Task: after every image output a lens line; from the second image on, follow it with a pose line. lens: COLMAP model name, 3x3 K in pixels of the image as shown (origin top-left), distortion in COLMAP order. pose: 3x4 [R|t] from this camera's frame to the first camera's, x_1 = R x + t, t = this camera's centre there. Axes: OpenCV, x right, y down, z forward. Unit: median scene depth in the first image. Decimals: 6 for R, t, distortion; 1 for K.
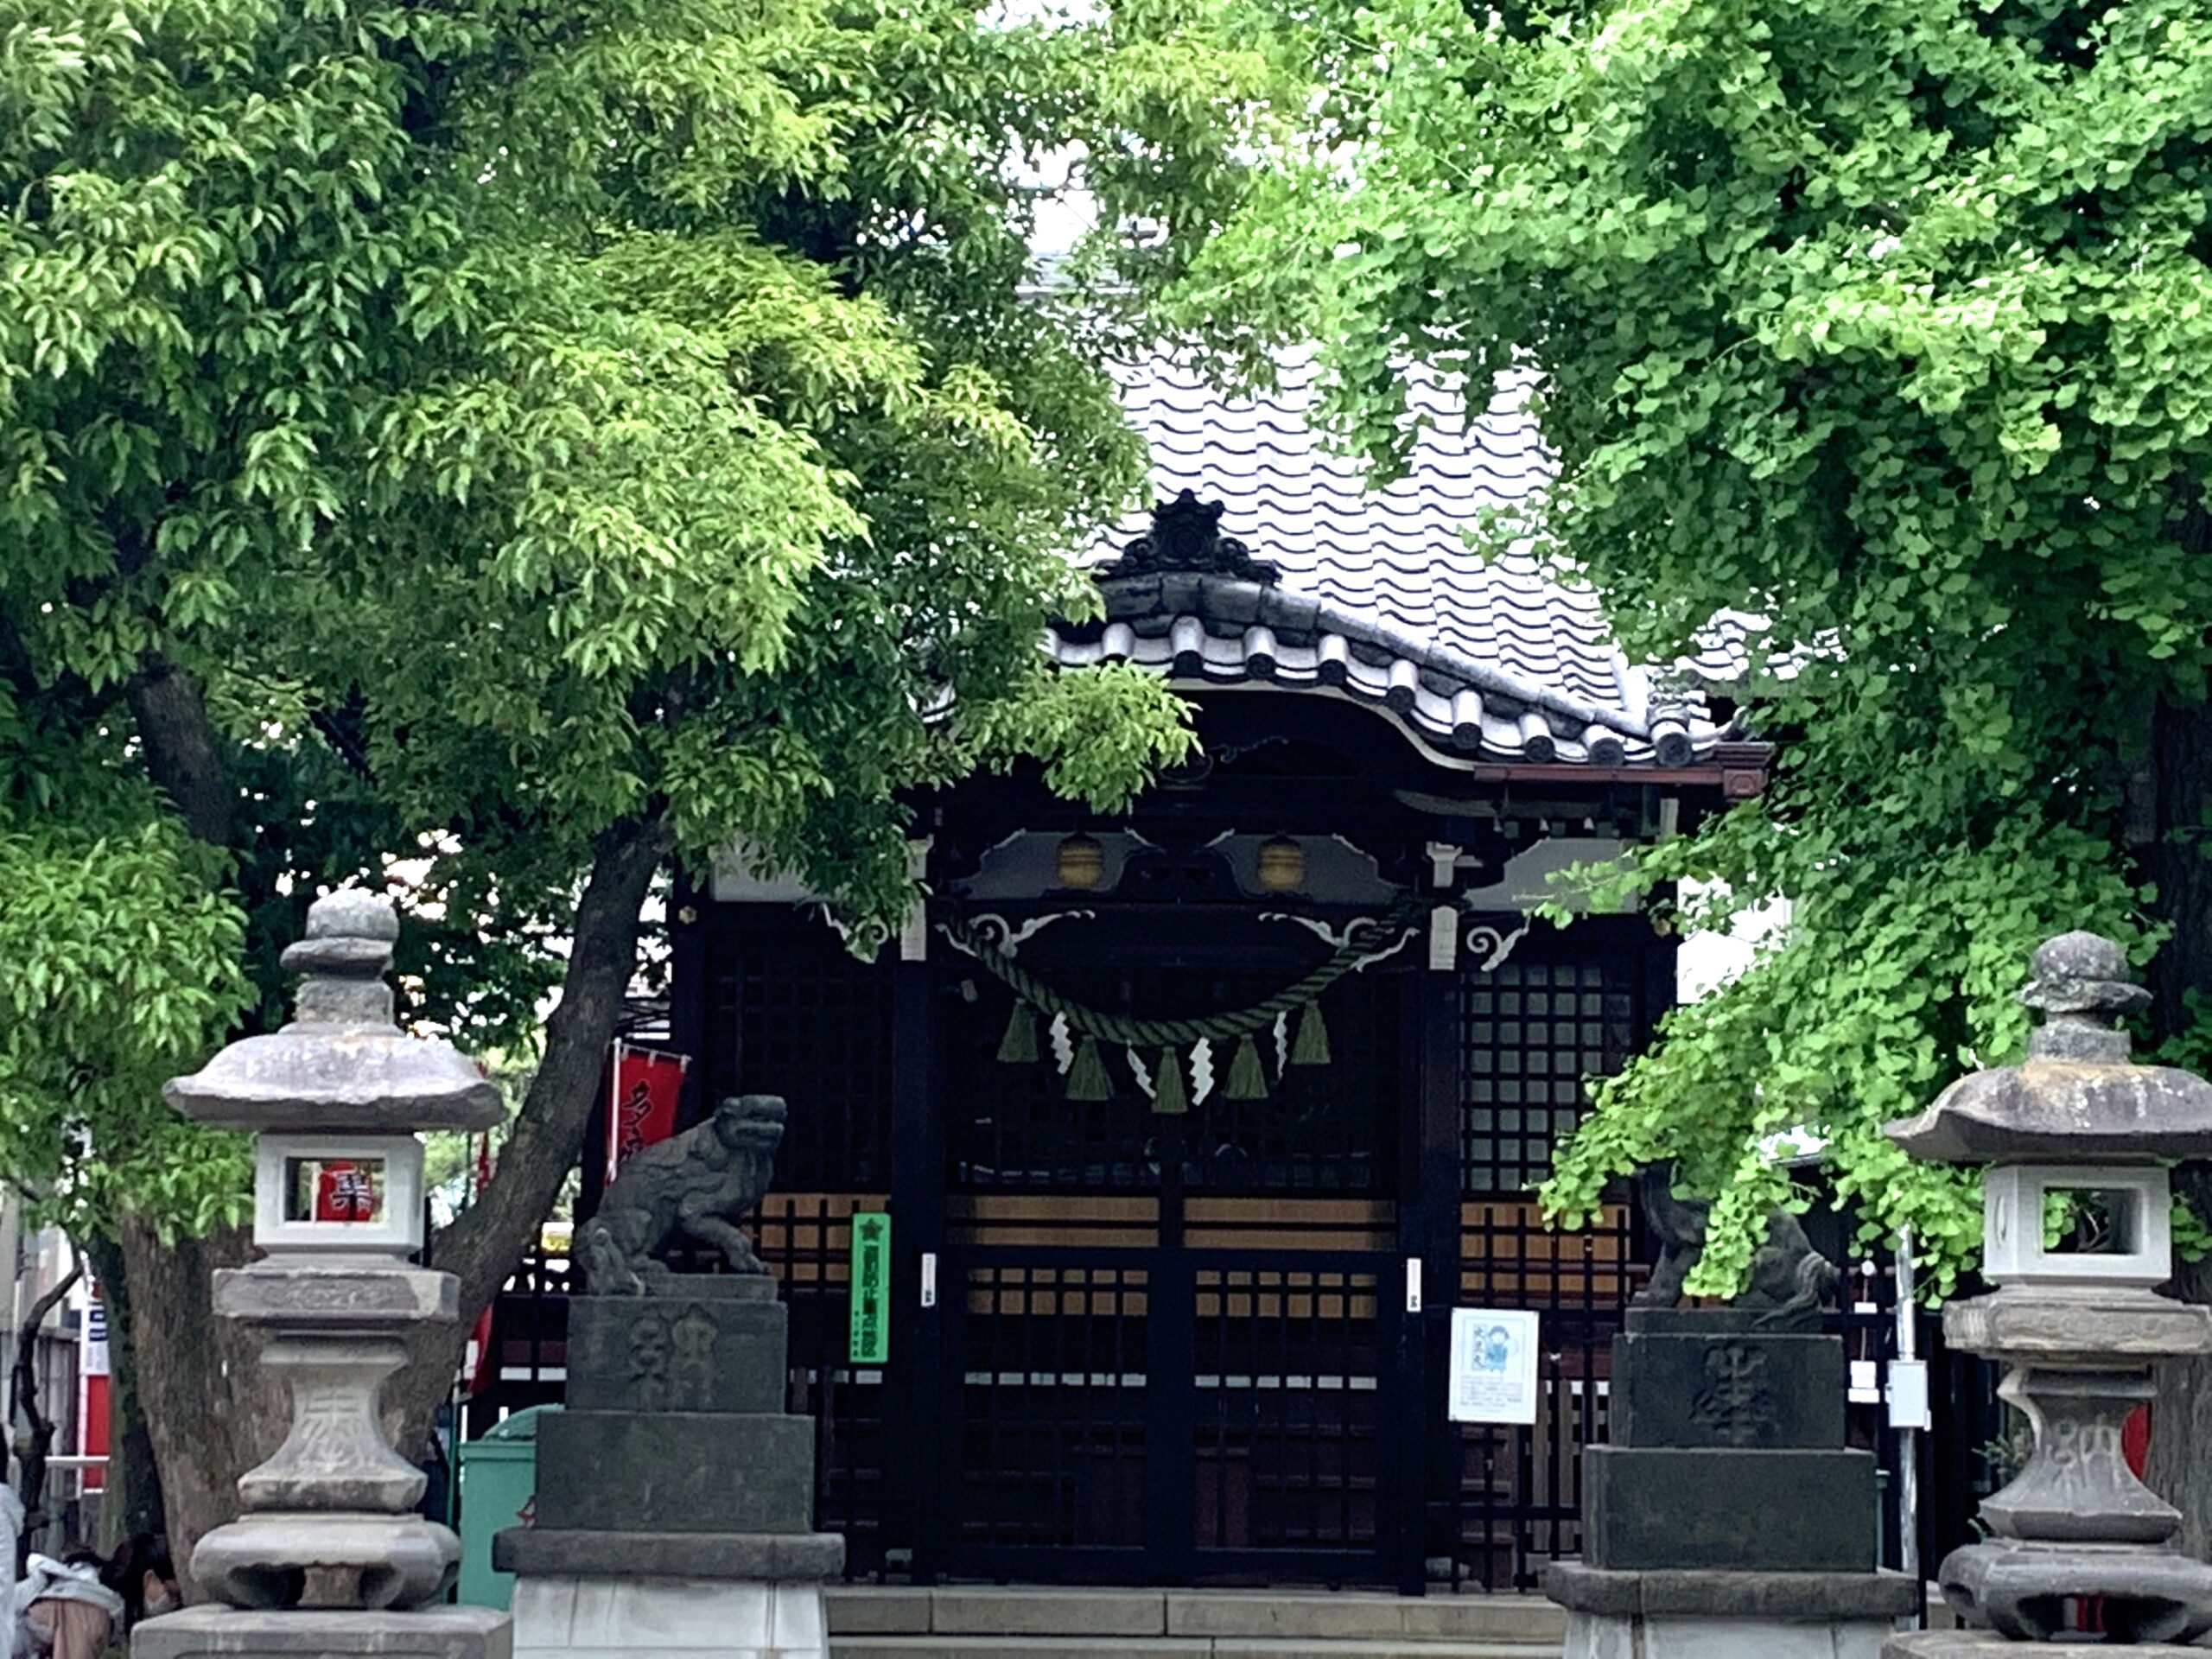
lens RADIAL K [[5409.2, 0, 1105.8], [0, 5409.2, 829.2], [0, 0, 1]] dist [0.061905, 0.000000]
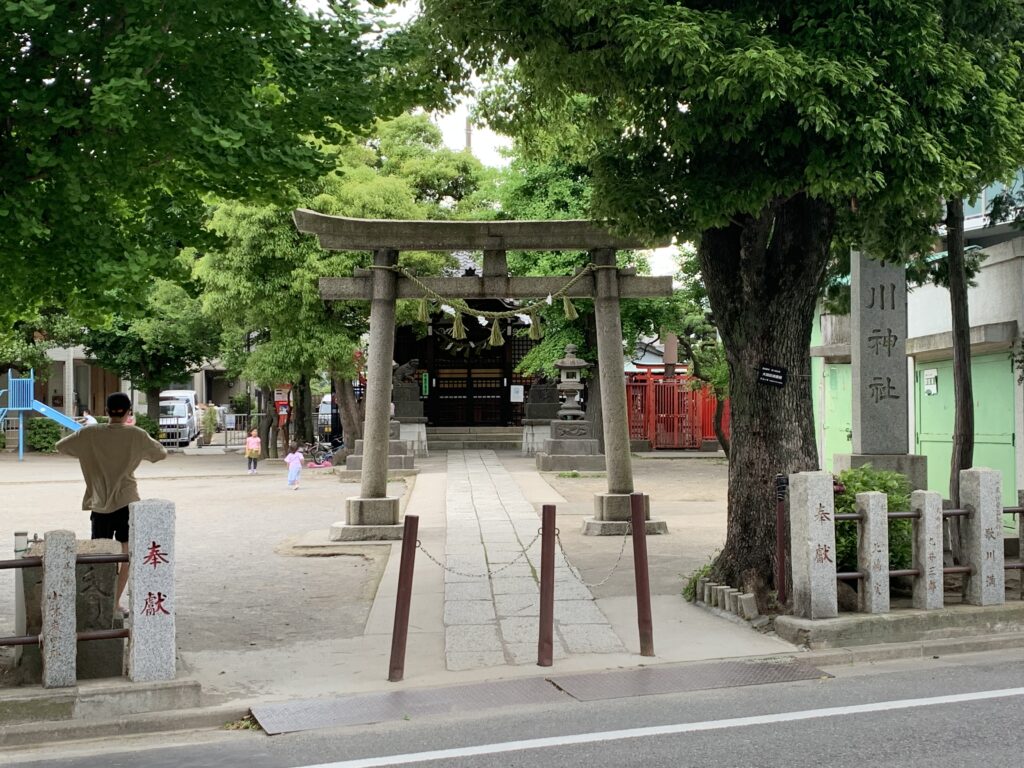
lens RADIAL K [[1372.7, 0, 512.0], [0, 1372.7, 384.4], [0, 0, 1]] dist [0.000092, 0.000000]
pose [[0.998658, -0.017764, 0.048640, -0.018712], [0.013426, 0.996021, 0.088101, -0.064796], [-0.050011, -0.087330, 0.994923, -0.717886]]
